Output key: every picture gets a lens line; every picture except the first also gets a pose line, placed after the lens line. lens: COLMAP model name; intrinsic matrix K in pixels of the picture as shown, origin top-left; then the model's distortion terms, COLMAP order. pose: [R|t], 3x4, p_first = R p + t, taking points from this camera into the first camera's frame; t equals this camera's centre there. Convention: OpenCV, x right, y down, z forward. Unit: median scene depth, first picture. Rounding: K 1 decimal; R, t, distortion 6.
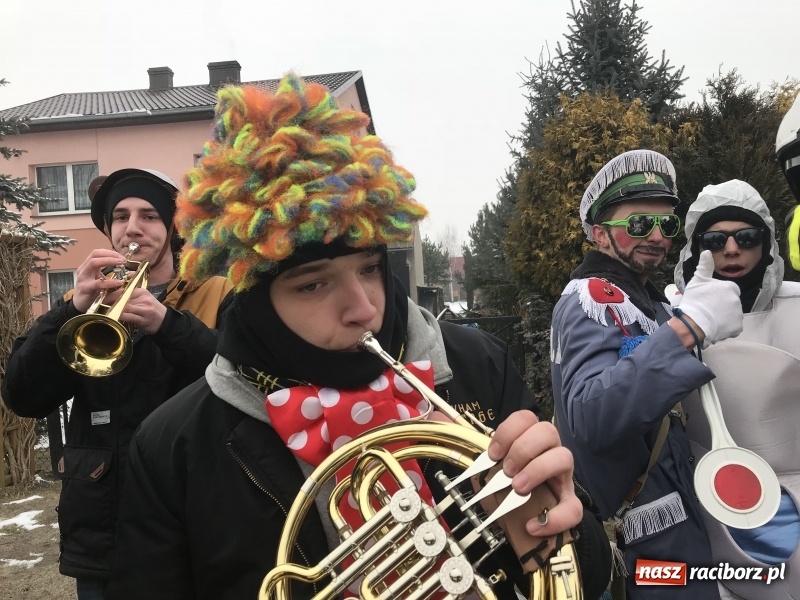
lens RADIAL K [[664.5, 0, 402.6], [0, 664.5, 307.2], [0, 0, 1]] dist [-0.037056, 0.075681]
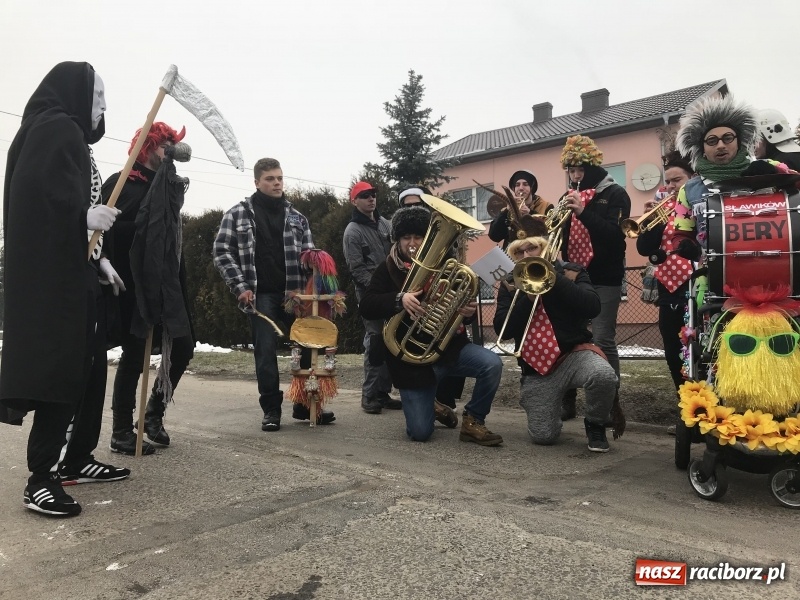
lens RADIAL K [[664.5, 0, 402.6], [0, 664.5, 307.2], [0, 0, 1]] dist [-0.037056, 0.075681]
pose [[0.849593, 0.016040, -0.527195, 0.083727], [-0.029721, 0.999405, -0.017489, 0.054293], [0.526601, 0.030527, 0.849564, -0.208622]]
